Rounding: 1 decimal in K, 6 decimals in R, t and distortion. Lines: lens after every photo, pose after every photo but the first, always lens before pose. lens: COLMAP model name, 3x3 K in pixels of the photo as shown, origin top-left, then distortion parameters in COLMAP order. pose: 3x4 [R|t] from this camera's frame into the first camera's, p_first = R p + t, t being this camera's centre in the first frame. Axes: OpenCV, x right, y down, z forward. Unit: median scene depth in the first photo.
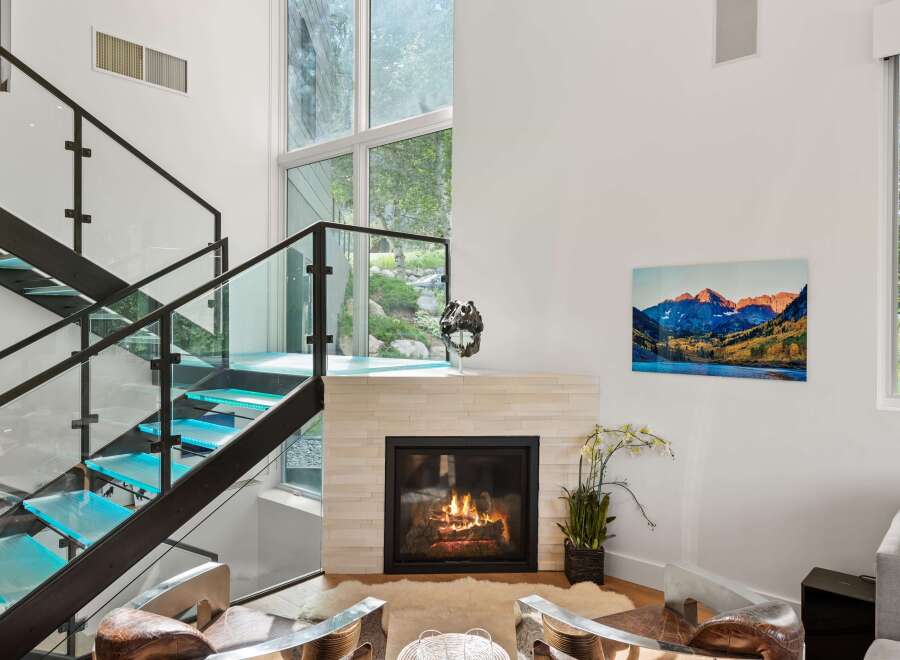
lens RADIAL K [[640.3, 0, 450.5], [0, 640.3, 329.5], [0, 0, 1]] dist [0.036076, 0.002857]
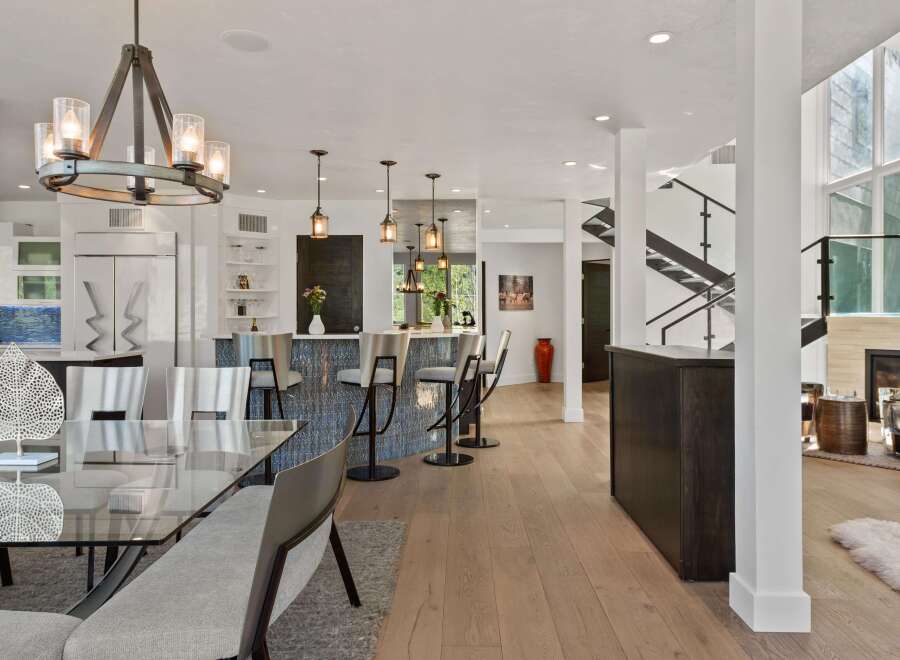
lens RADIAL K [[640.3, 0, 448.9], [0, 640.3, 310.6], [0, 0, 1]] dist [0.036076, 0.002857]
pose [[0.645474, -0.011818, -0.763690, 0.536993], [0.002868, 0.999911, -0.013049, 0.074884], [0.763776, 0.006233, 0.645451, -1.085514]]
